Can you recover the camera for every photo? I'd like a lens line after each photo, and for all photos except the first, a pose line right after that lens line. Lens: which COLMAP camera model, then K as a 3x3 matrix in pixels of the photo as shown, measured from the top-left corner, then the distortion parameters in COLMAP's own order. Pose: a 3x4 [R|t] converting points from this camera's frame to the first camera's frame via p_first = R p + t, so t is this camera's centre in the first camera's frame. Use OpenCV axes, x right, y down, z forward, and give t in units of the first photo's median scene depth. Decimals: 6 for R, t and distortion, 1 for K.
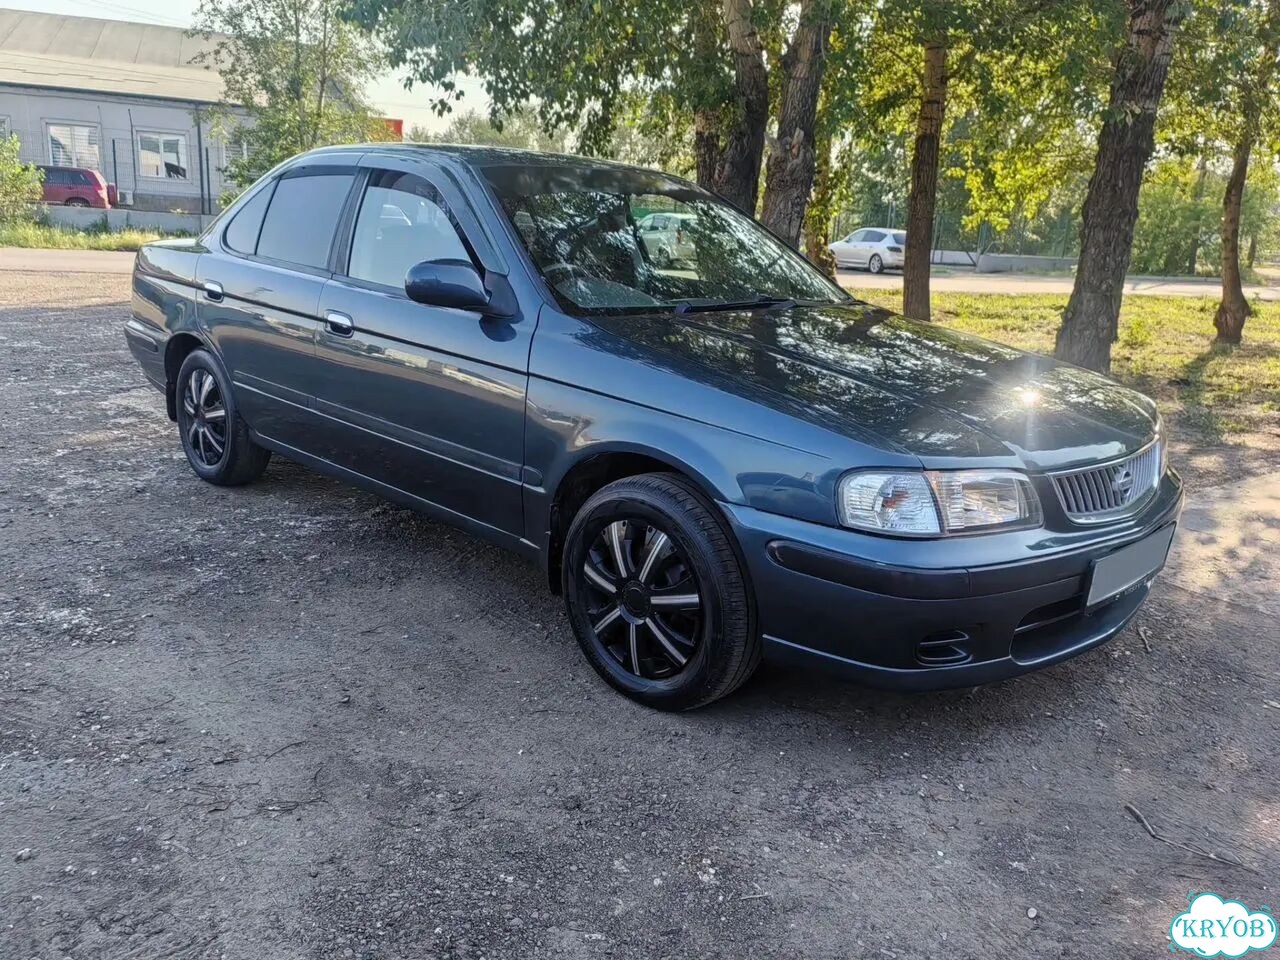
lens RADIAL K [[1009.5, 0, 638.8], [0, 1009.5, 488.4], [0, 0, 1]] dist [0.048018, -0.013655]
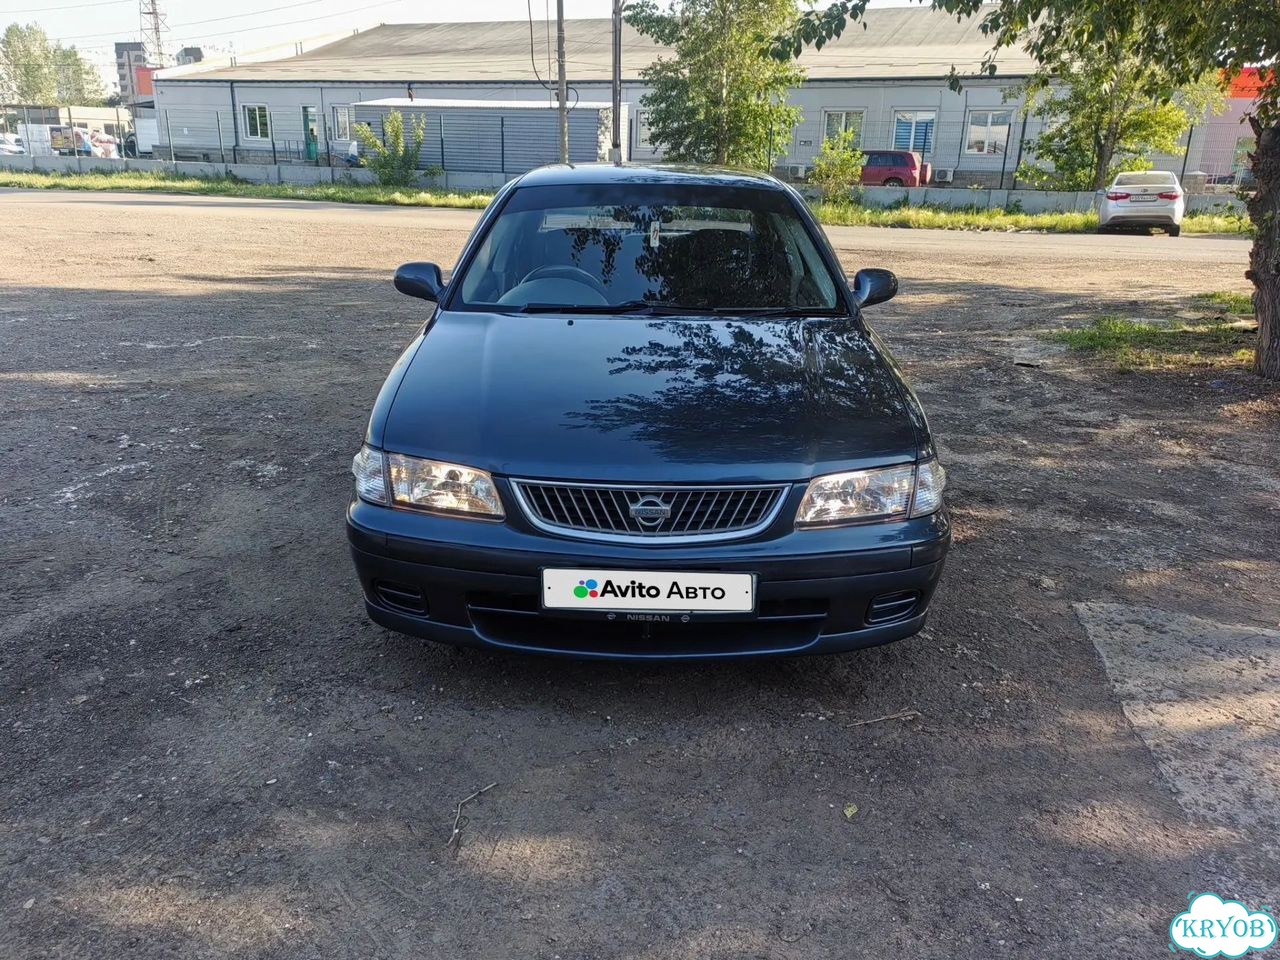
lens RADIAL K [[1009.5, 0, 640.8], [0, 1009.5, 484.9], [0, 0, 1]] dist [0.048018, -0.013655]
pose [[0.698212, 0.184801, -0.691628, 0.973379], [-0.166751, 0.981516, 0.093920, -0.103136], [0.696200, 0.049753, 0.716122, 0.229648]]
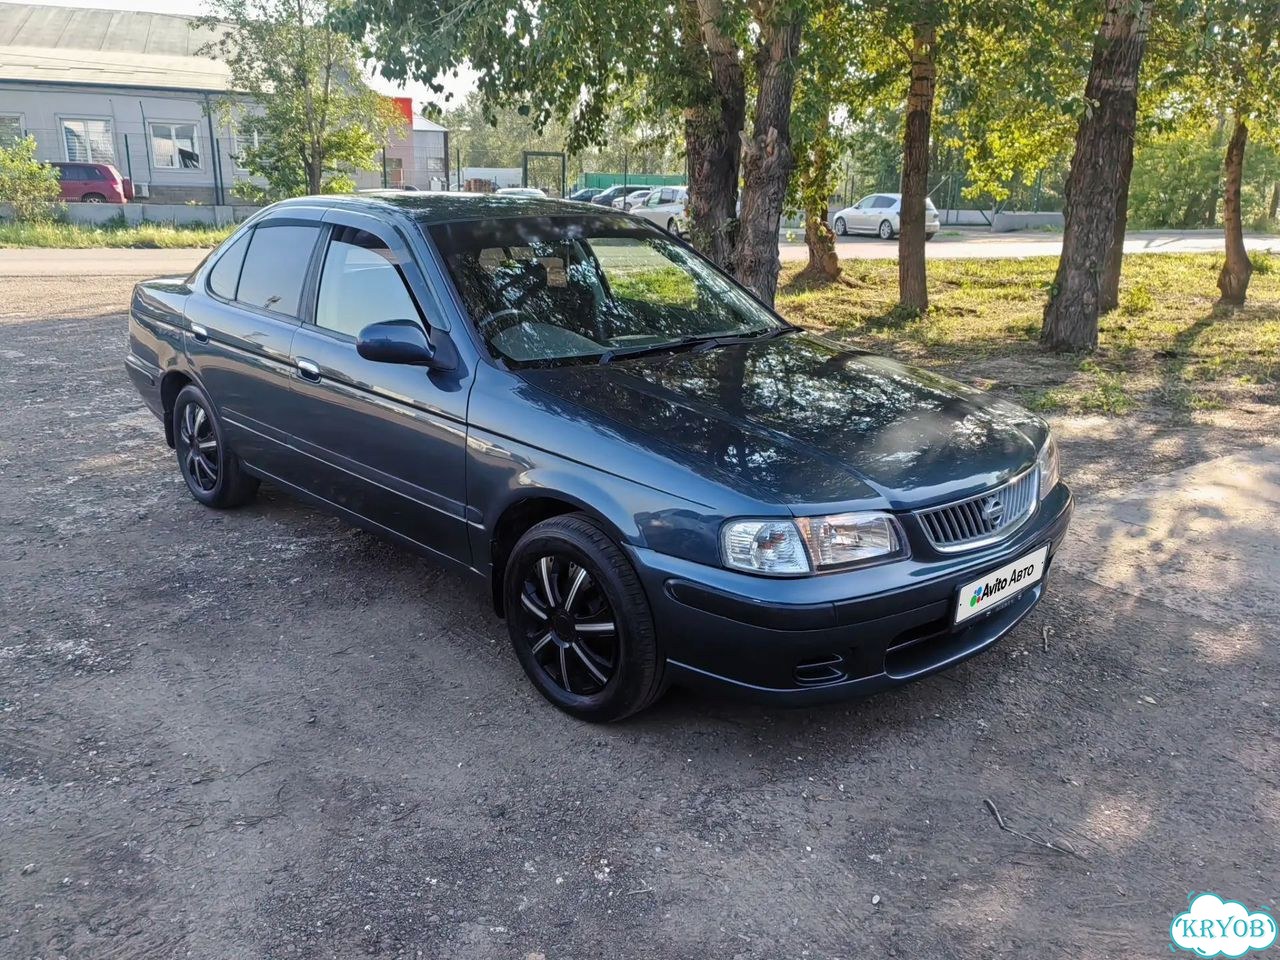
lens RADIAL K [[1009.5, 0, 637.0], [0, 1009.5, 487.5], [0, 0, 1]] dist [0.048018, -0.013655]
pose [[0.999198, -0.029493, -0.027100, 0.096784], [0.030308, 0.999084, 0.030193, -0.064300], [0.026185, -0.030990, 0.999177, -0.103123]]
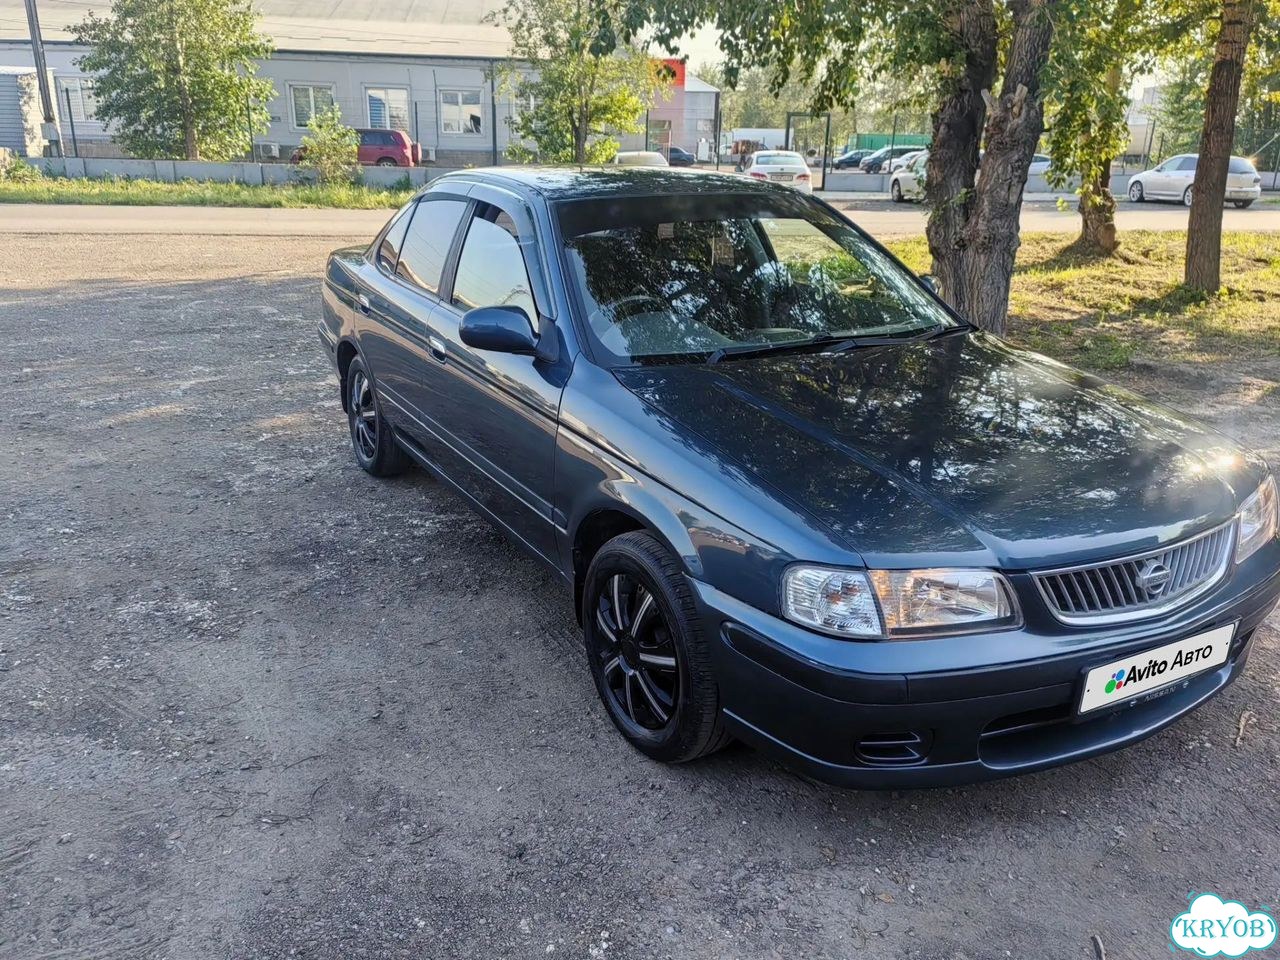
lens RADIAL K [[1009.5, 0, 635.2], [0, 1009.5, 490.0], [0, 0, 1]] dist [0.048018, -0.013655]
pose [[0.962001, 0.053300, -0.267794, 0.229463], [-0.036384, 0.997039, 0.067744, -0.105763], [0.270611, -0.055427, 0.961092, 0.014289]]
